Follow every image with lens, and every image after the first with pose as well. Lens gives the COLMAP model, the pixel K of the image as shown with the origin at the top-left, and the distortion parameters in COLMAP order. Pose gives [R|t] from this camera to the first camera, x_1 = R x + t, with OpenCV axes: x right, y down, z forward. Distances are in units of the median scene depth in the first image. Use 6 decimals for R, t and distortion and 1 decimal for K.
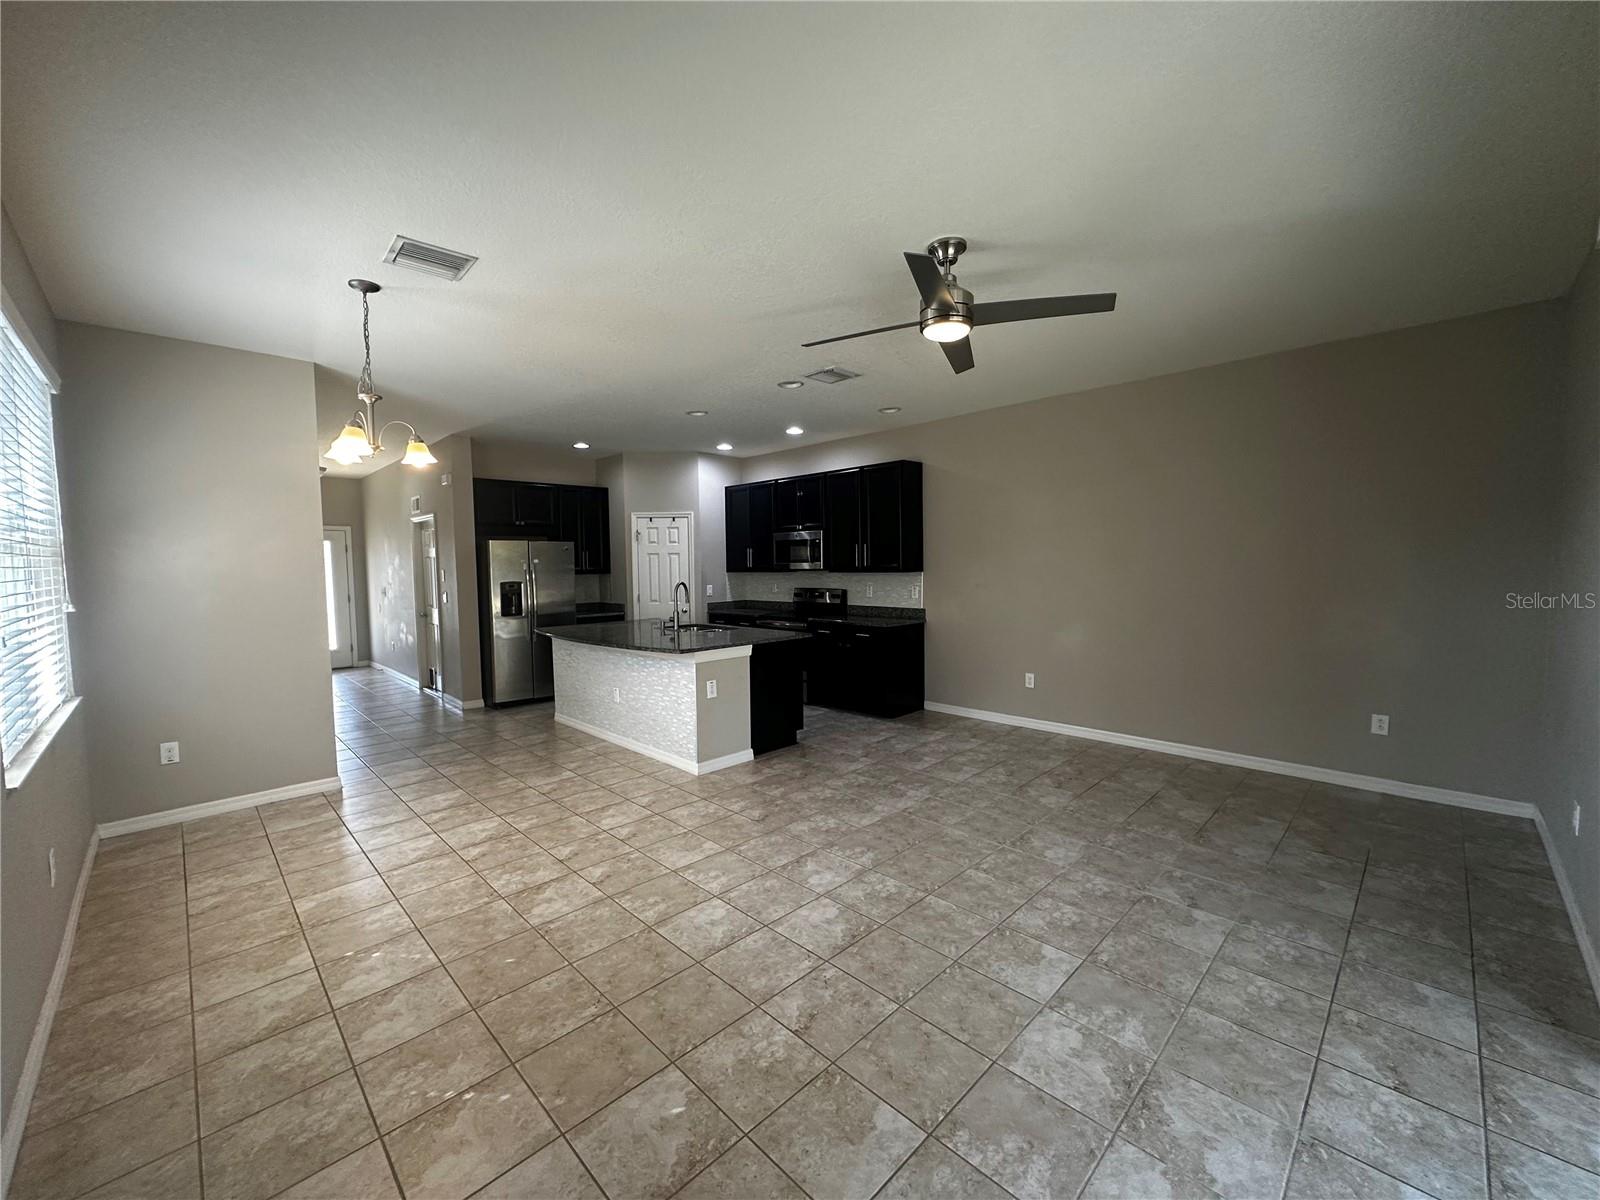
lens RADIAL K [[638.4, 0, 800.0], [0, 638.4, 600.0], [0, 0, 1]] dist [0.001093, 0.000257]
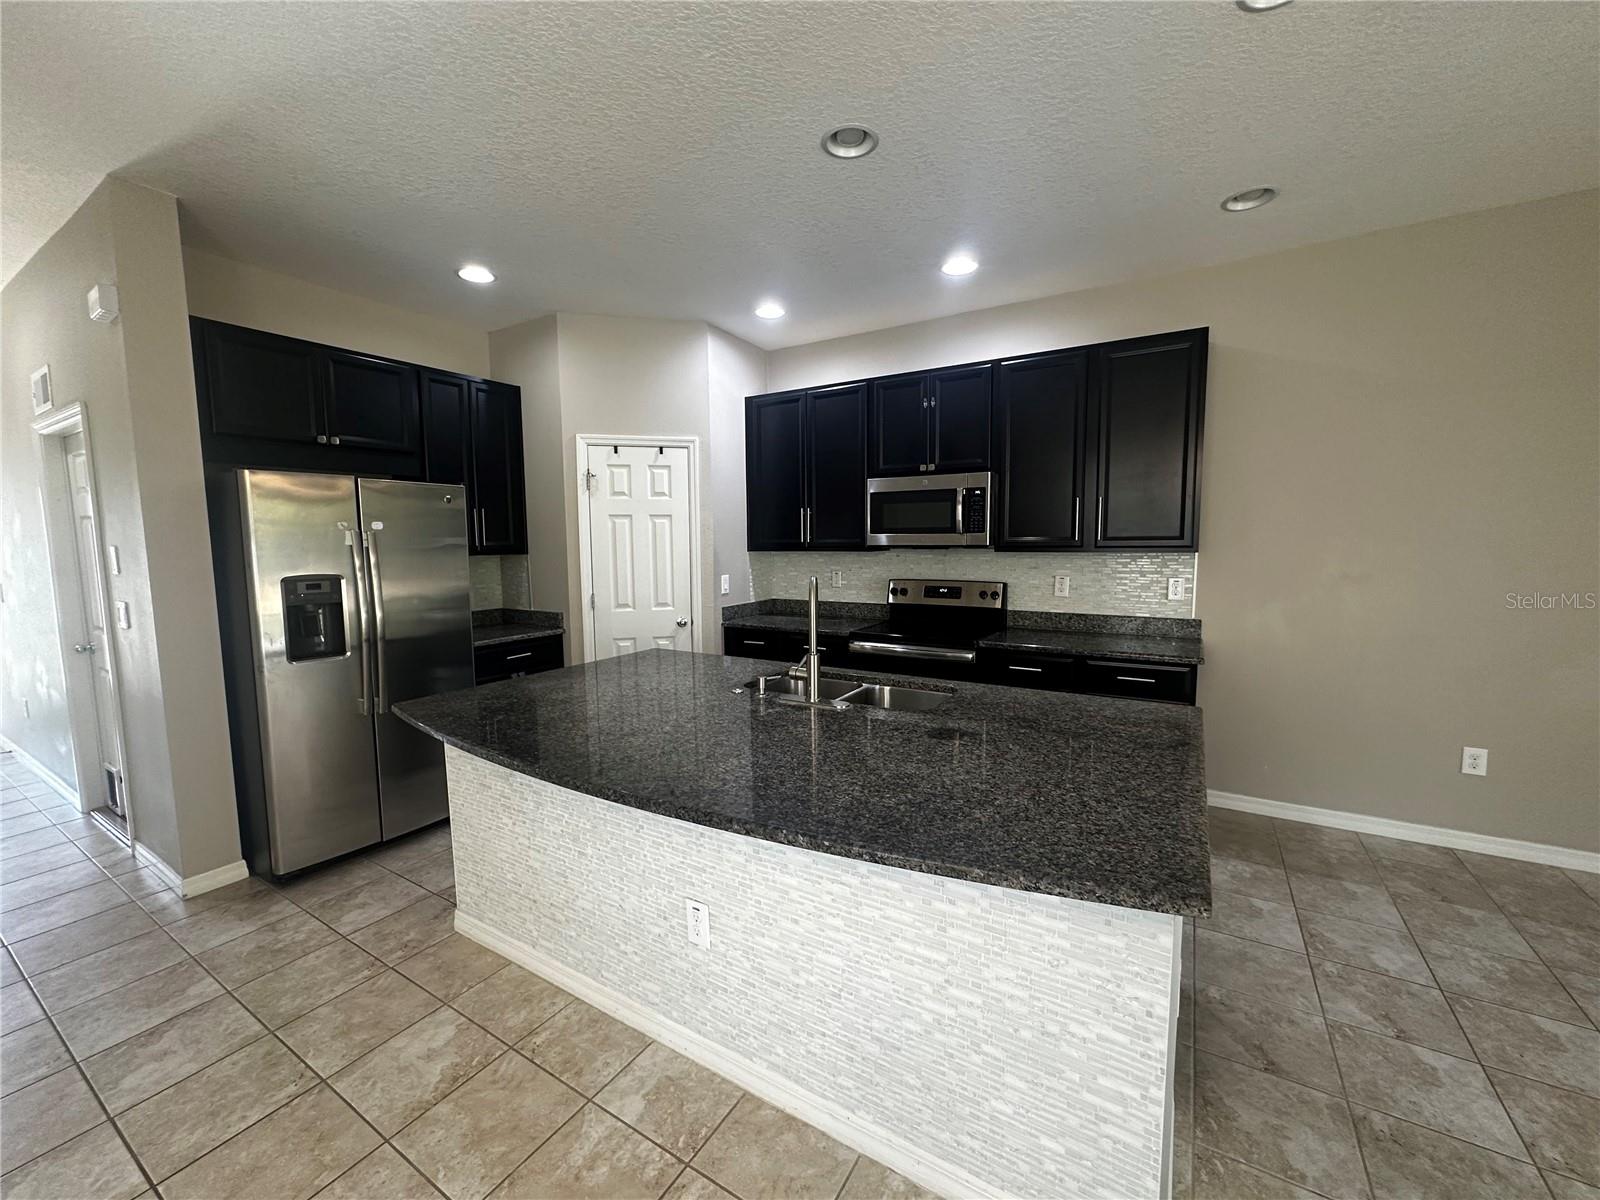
lens RADIAL K [[638.4, 0, 800.0], [0, 638.4, 600.0], [0, 0, 1]] dist [0.001093, 0.000257]
pose [[0.971449, -0.018895, 0.236494, -0.220466], [0.010383, 0.999254, 0.037190, -0.022456], [-0.237020, -0.033673, 0.970921, 0.474021]]
